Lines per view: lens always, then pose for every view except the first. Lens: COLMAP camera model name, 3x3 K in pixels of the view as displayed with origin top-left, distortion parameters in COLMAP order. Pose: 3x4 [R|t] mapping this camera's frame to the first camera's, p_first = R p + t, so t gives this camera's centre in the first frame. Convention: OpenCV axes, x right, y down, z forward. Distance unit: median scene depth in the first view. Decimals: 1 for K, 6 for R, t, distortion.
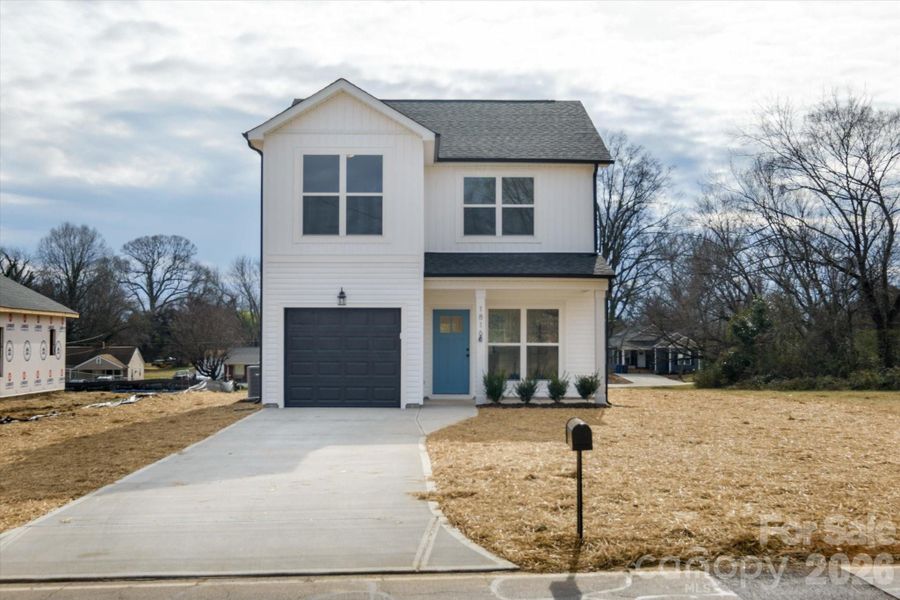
lens RADIAL K [[1002.2, 0, 450.0], [0, 1002.2, 300.0], [0, 0, 1]] dist [-0.002685, -0.003416]
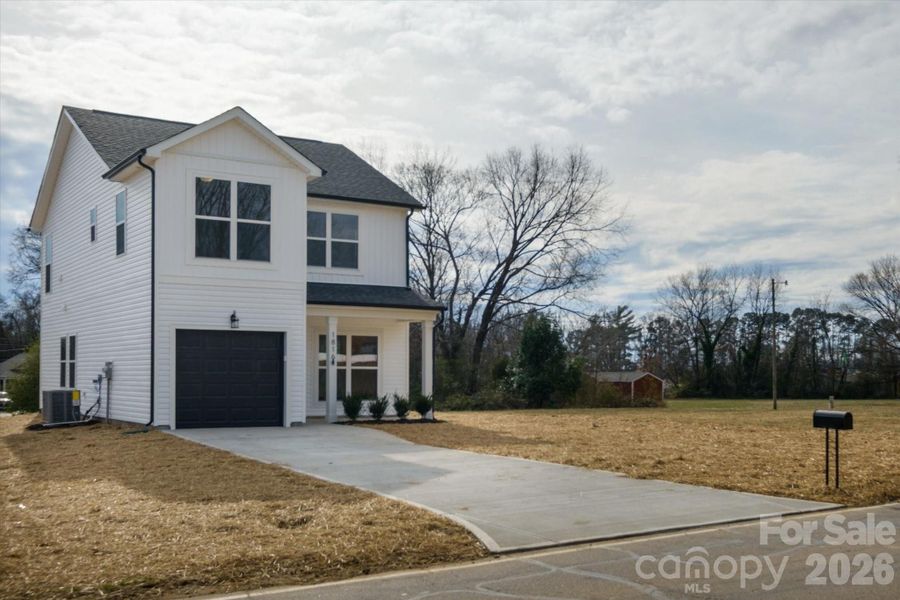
lens RADIAL K [[1003.0, 0, 451.6], [0, 1003.0, 354.3], [0, 0, 1]] dist [0.011074, 0.004351]
pose [[0.862512, 0.012440, 0.505883, -0.419741], [-0.024948, 0.999527, 0.017957, 0.007679], [-0.505421, -0.028109, 0.862415, -0.001463]]
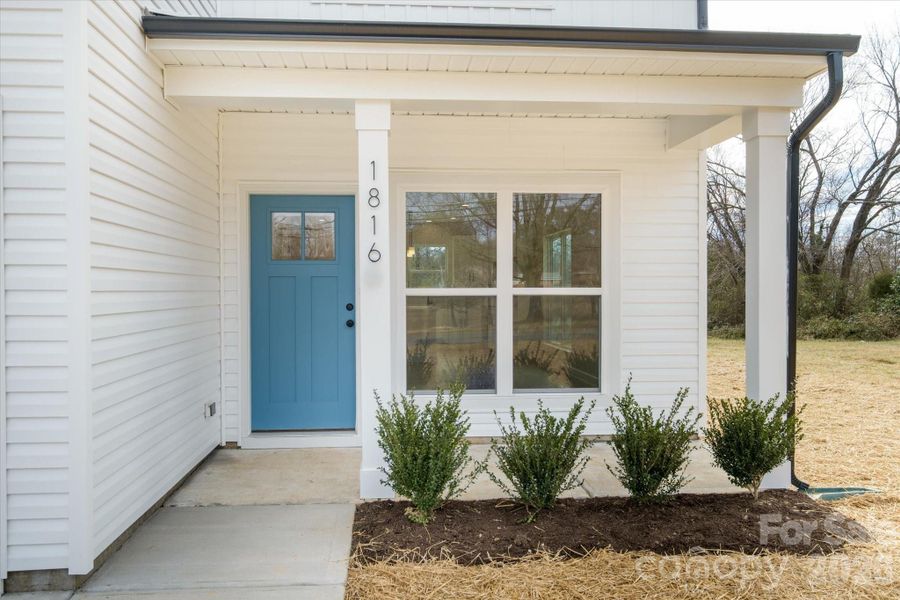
lens RADIAL K [[733.2, 0, 450.0], [0, 733.2, 300.0], [0, 0, 1]] dist [0.006457, 0.004961]
pose [[0.996923, -0.006153, 0.078145, 0.036864], [0.001764, 0.998424, 0.056100, 0.035388], [-0.078367, -0.055789, 0.995362, 0.809677]]
